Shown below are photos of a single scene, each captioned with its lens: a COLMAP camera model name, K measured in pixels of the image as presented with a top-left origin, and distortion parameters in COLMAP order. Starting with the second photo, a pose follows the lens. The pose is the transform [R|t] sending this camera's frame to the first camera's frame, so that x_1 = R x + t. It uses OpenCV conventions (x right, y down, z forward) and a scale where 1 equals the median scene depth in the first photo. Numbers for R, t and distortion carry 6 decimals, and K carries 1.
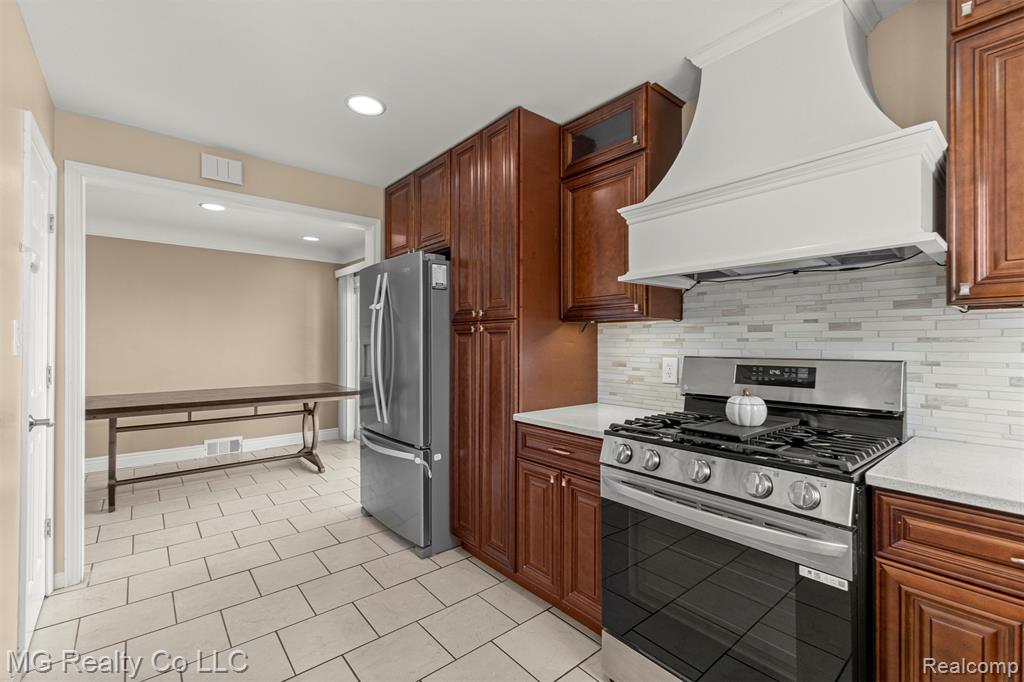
lens RADIAL K [[440.6, 0, 513.1], [0, 440.6, 339.8], [0, 0, 1]] dist [0.001511, -0.000791]
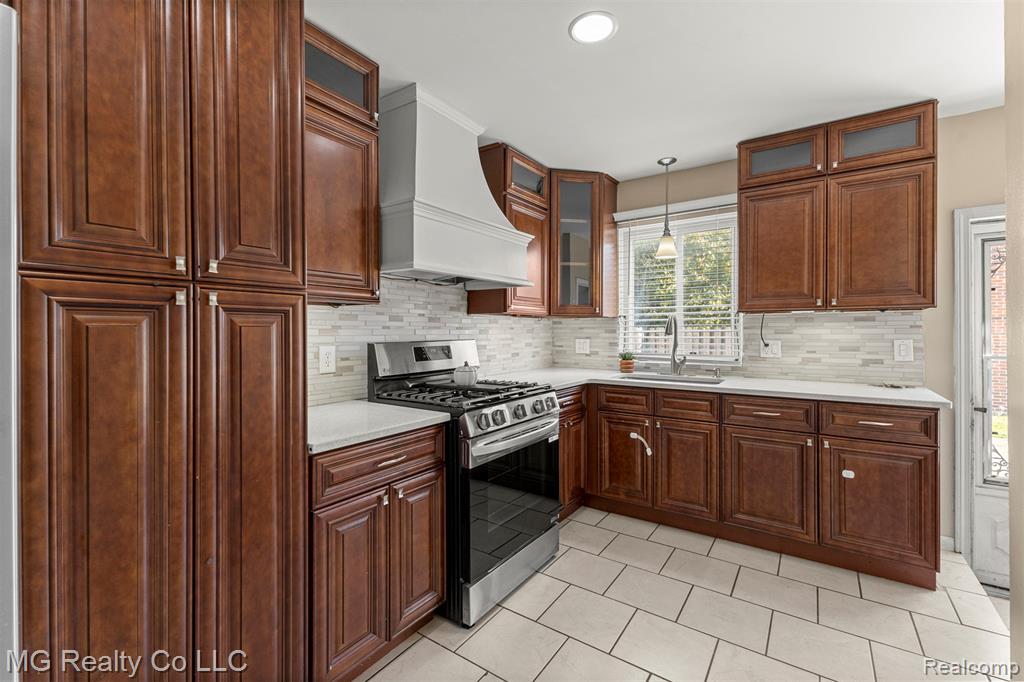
lens RADIAL K [[440.6, 0, 512.4], [0, 440.6, 334.6], [0, 0, 1]] dist [0.001511, -0.000791]
pose [[-0.262190, -0.008818, 0.964976, -0.732153], [-0.004922, 0.999957, 0.007800, 0.008177], [-0.965004, -0.002705, -0.262222, 0.973435]]
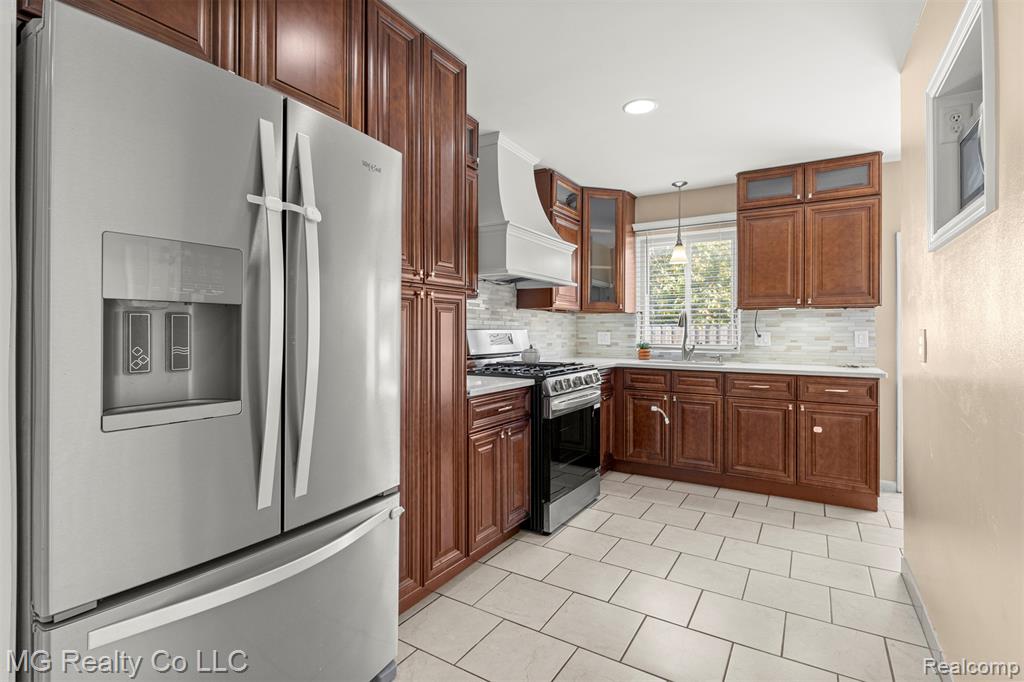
lens RADIAL K [[483.6, 0, 512.6], [0, 483.6, 332.4], [0, 0, 1]] dist [-0.010734, -0.000214]
pose [[-0.308505, -0.003763, 0.951215, -1.109857], [-0.010316, 0.999947, 0.000610, 0.045721], [-0.951167, -0.009624, -0.308527, 1.346820]]
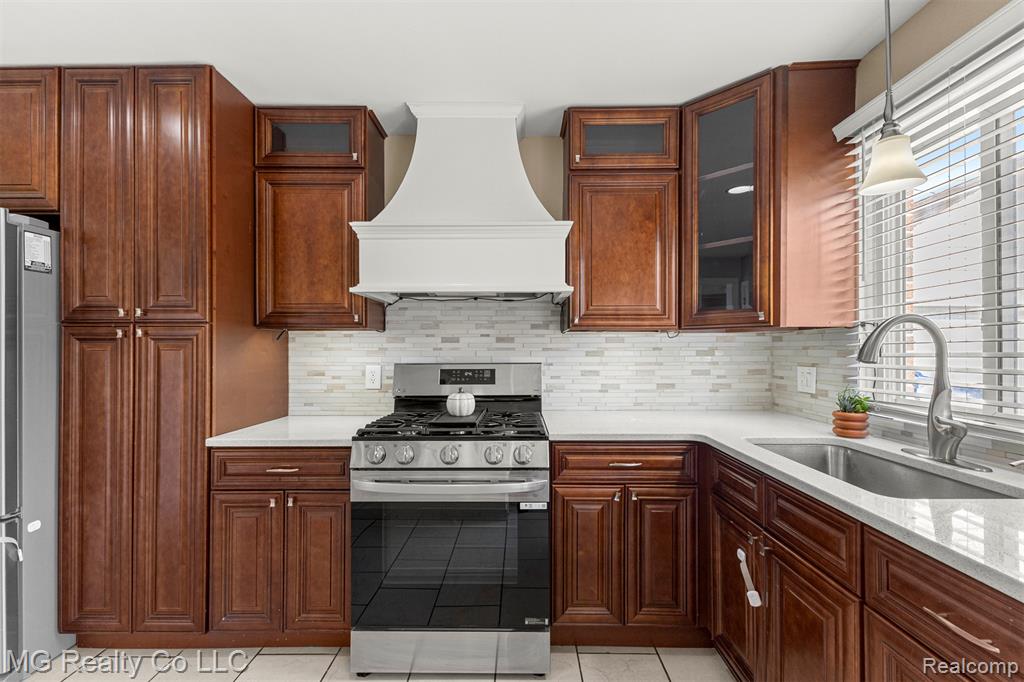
lens RADIAL K [[440.6, 0, 516.6], [0, 440.6, 349.1], [0, 0, 1]] dist [0.001511, -0.000791]
pose [[0.649732, 0.002080, 0.760161, -0.268908], [-0.002896, 0.999996, -0.000260, -0.000220], [-0.760158, -0.002032, 0.649735, 0.031994]]
